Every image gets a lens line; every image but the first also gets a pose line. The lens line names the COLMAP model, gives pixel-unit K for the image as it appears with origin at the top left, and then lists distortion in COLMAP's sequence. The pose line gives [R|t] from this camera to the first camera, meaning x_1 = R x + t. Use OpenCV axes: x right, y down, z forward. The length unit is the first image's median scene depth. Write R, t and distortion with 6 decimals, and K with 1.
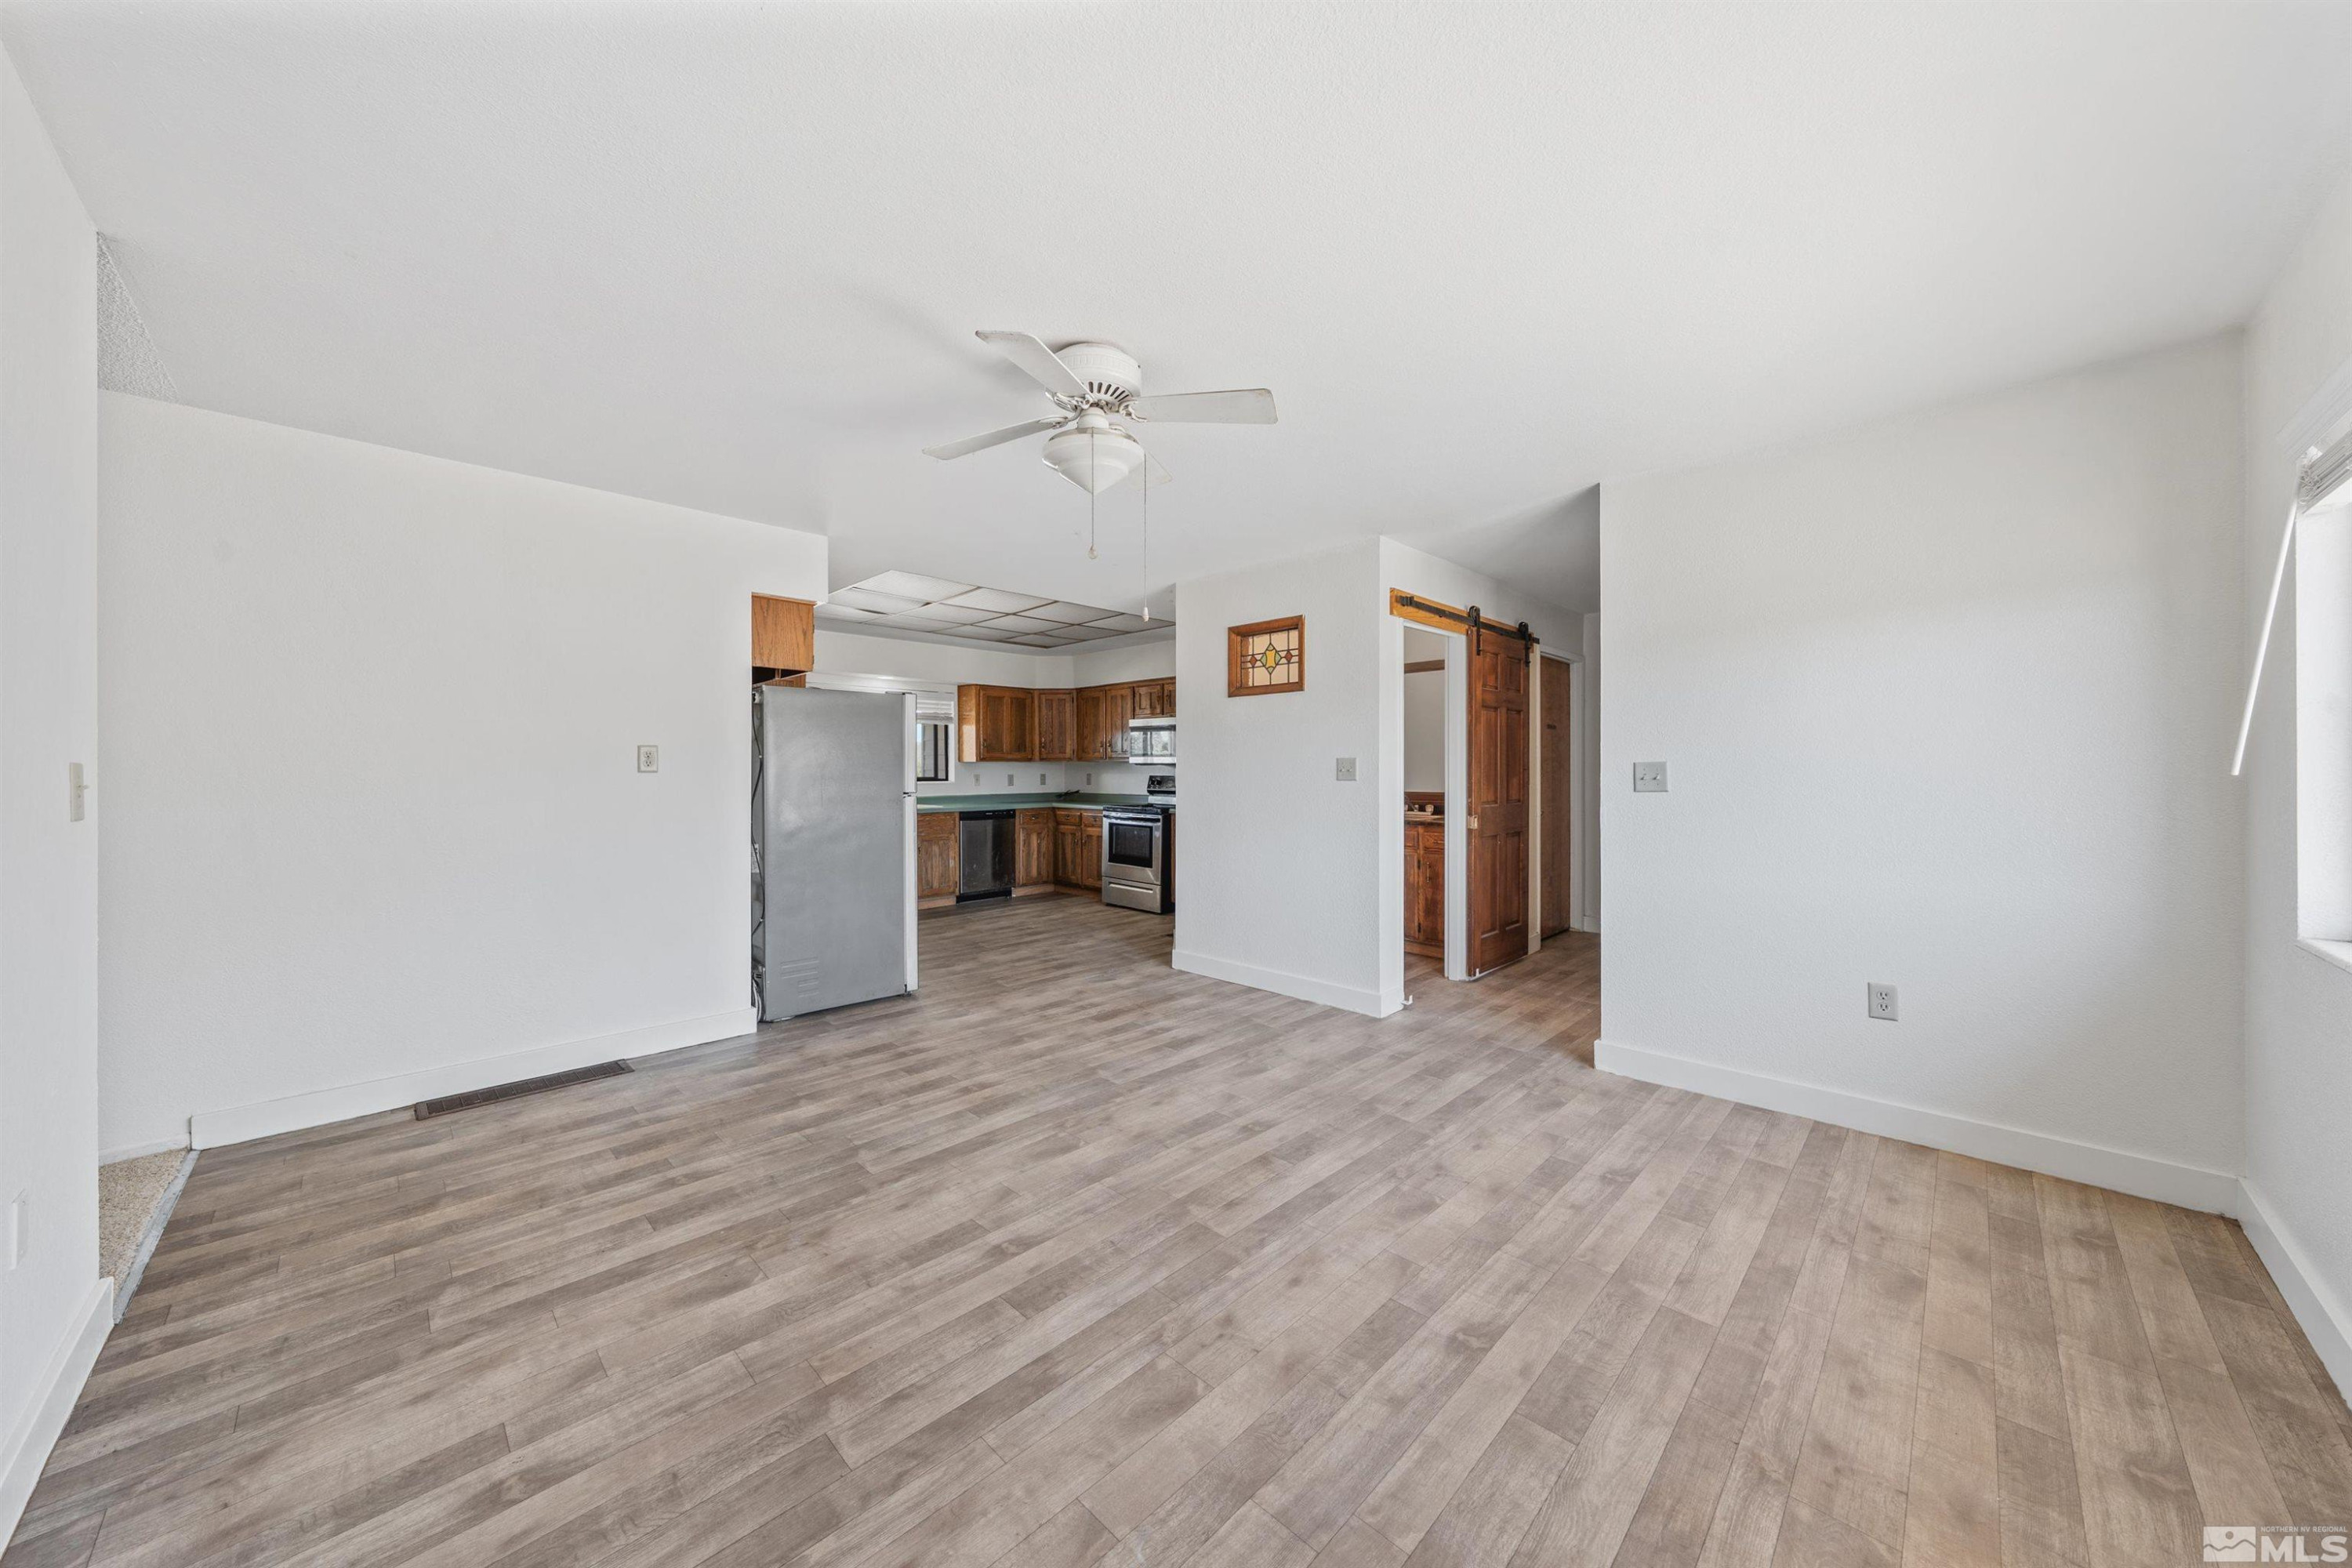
lens RADIAL K [[802.5, 0, 1173.6], [0, 802.5, 717.9], [0, 0, 1]] dist [-0.002269, -0.000099]
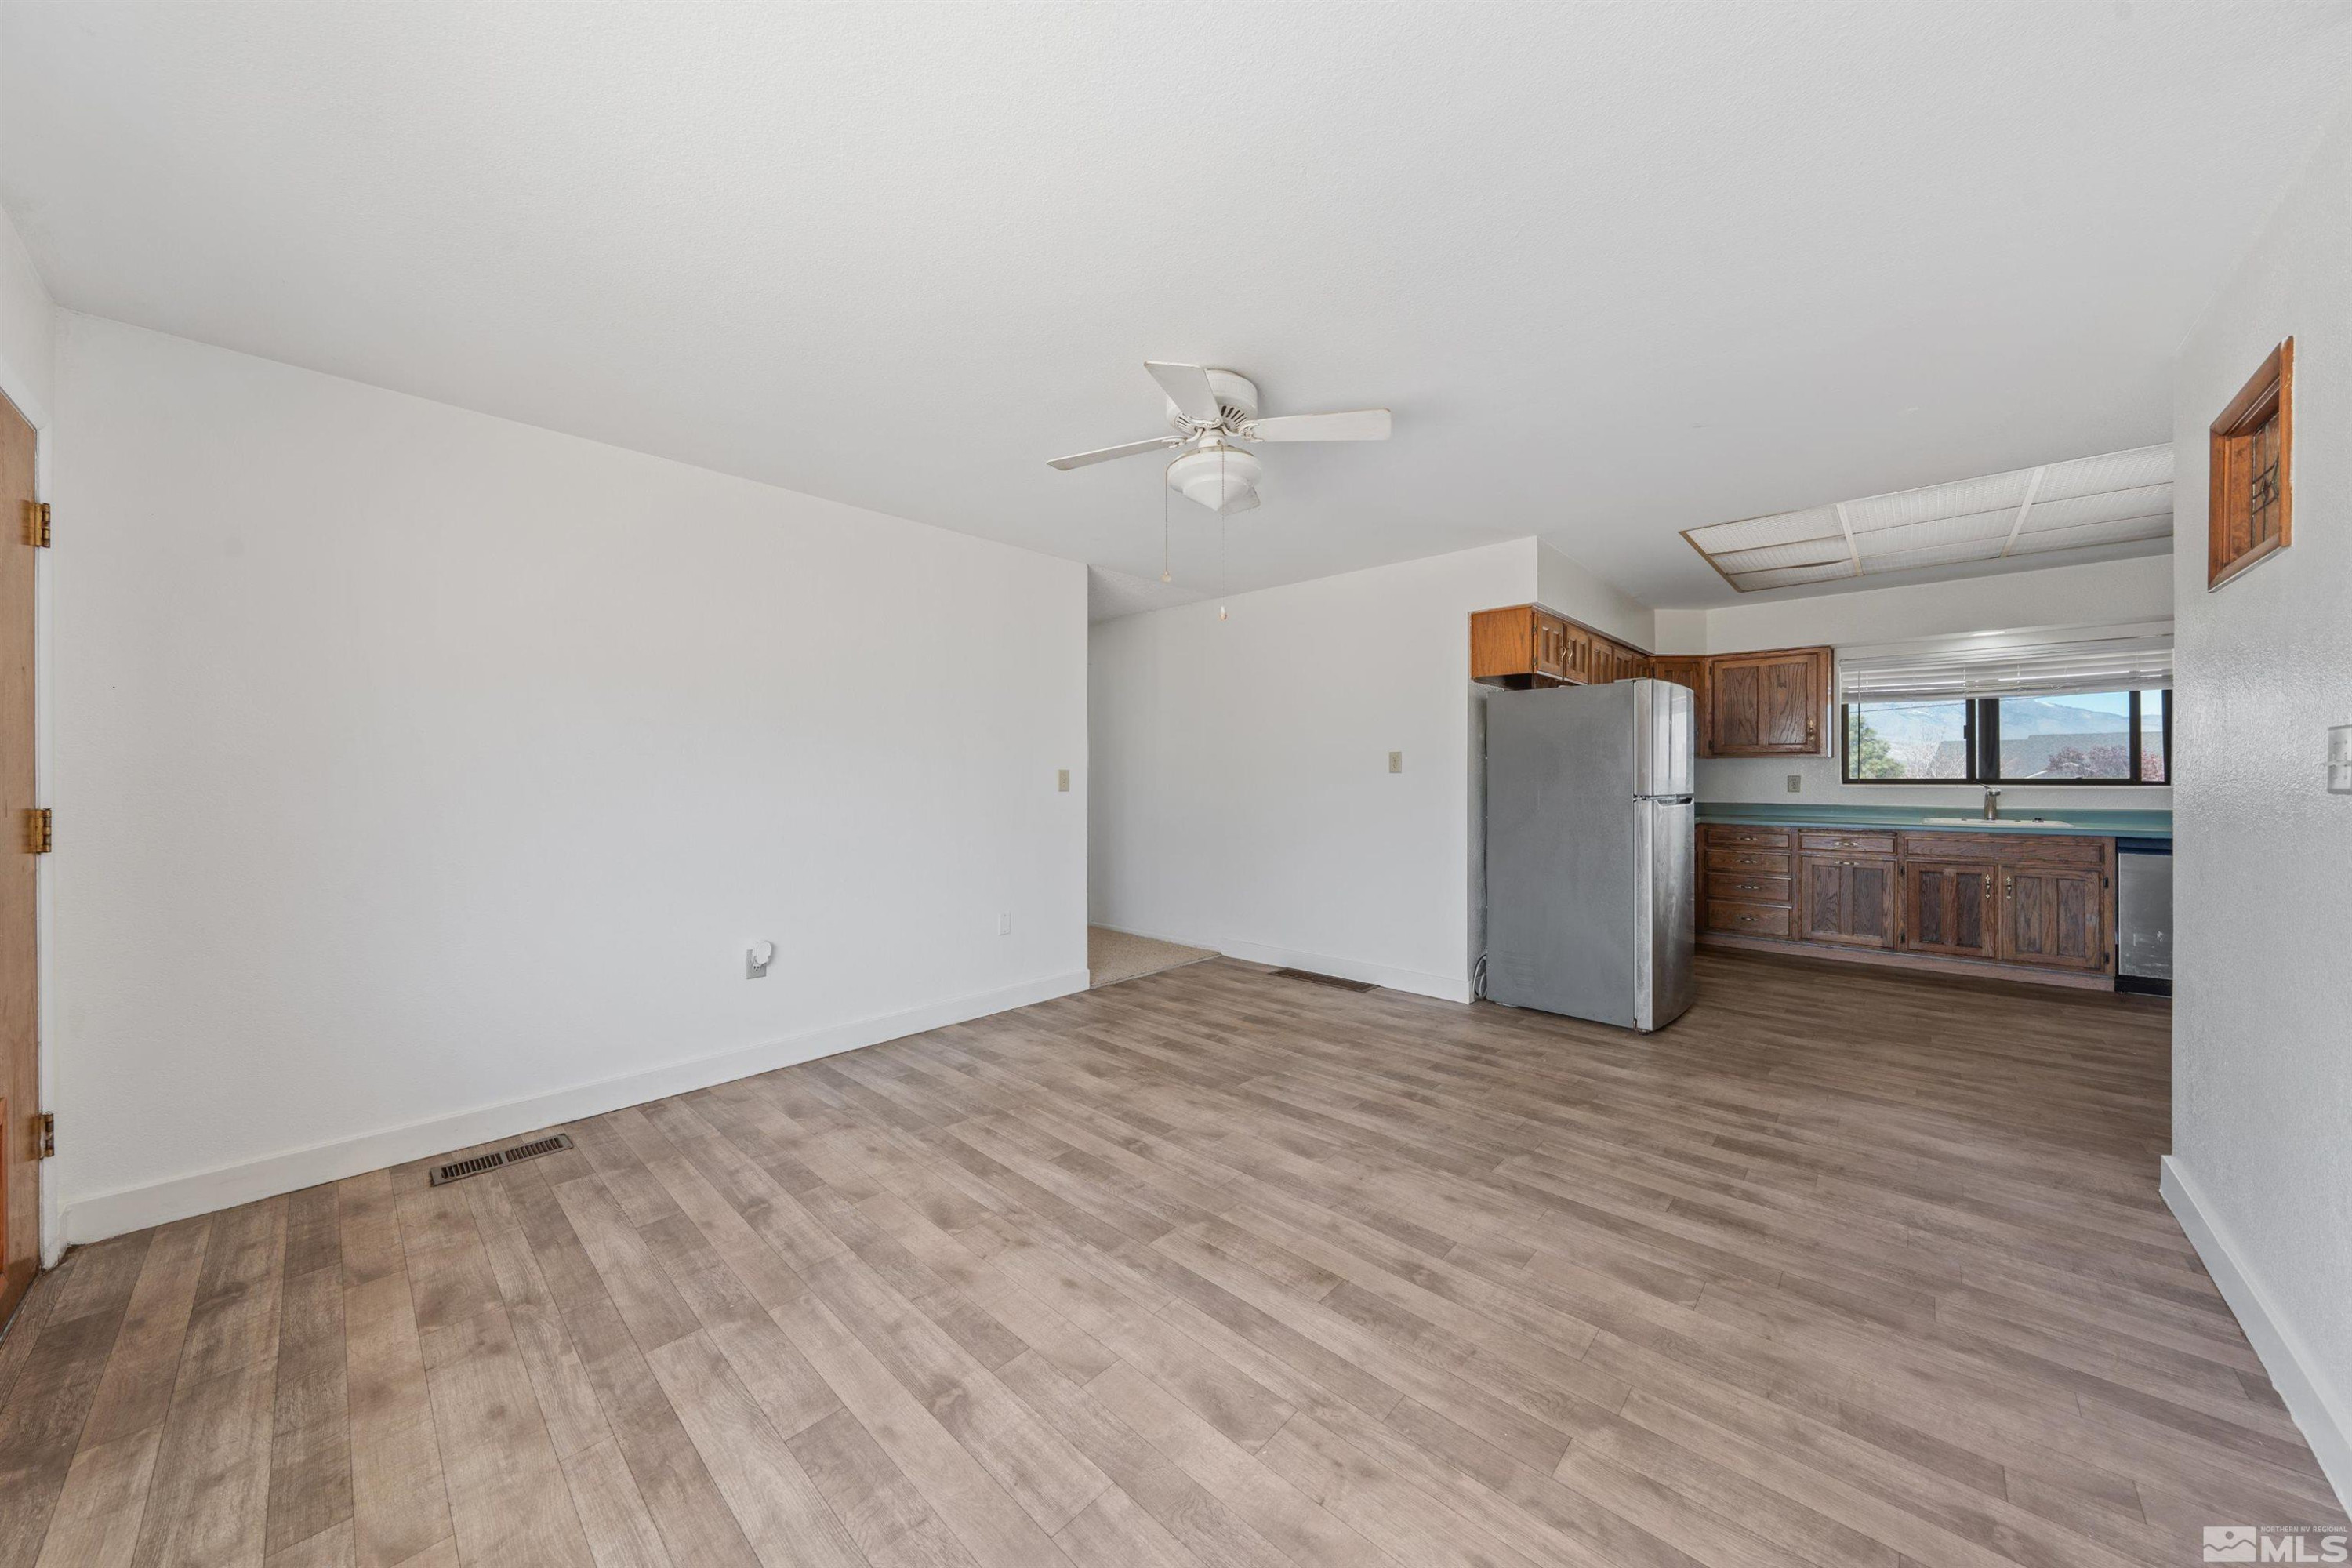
lens RADIAL K [[800.9, 0, 1172.9], [0, 800.9, 779.8], [0, 0, 1]] dist [-0.002067, -0.000164]
pose [[0.032795, 0.007948, -0.999431, 0.631454], [0.069647, 0.997519, 0.010218, 0.044148], [0.997033, -0.069942, 0.032160, 0.630162]]
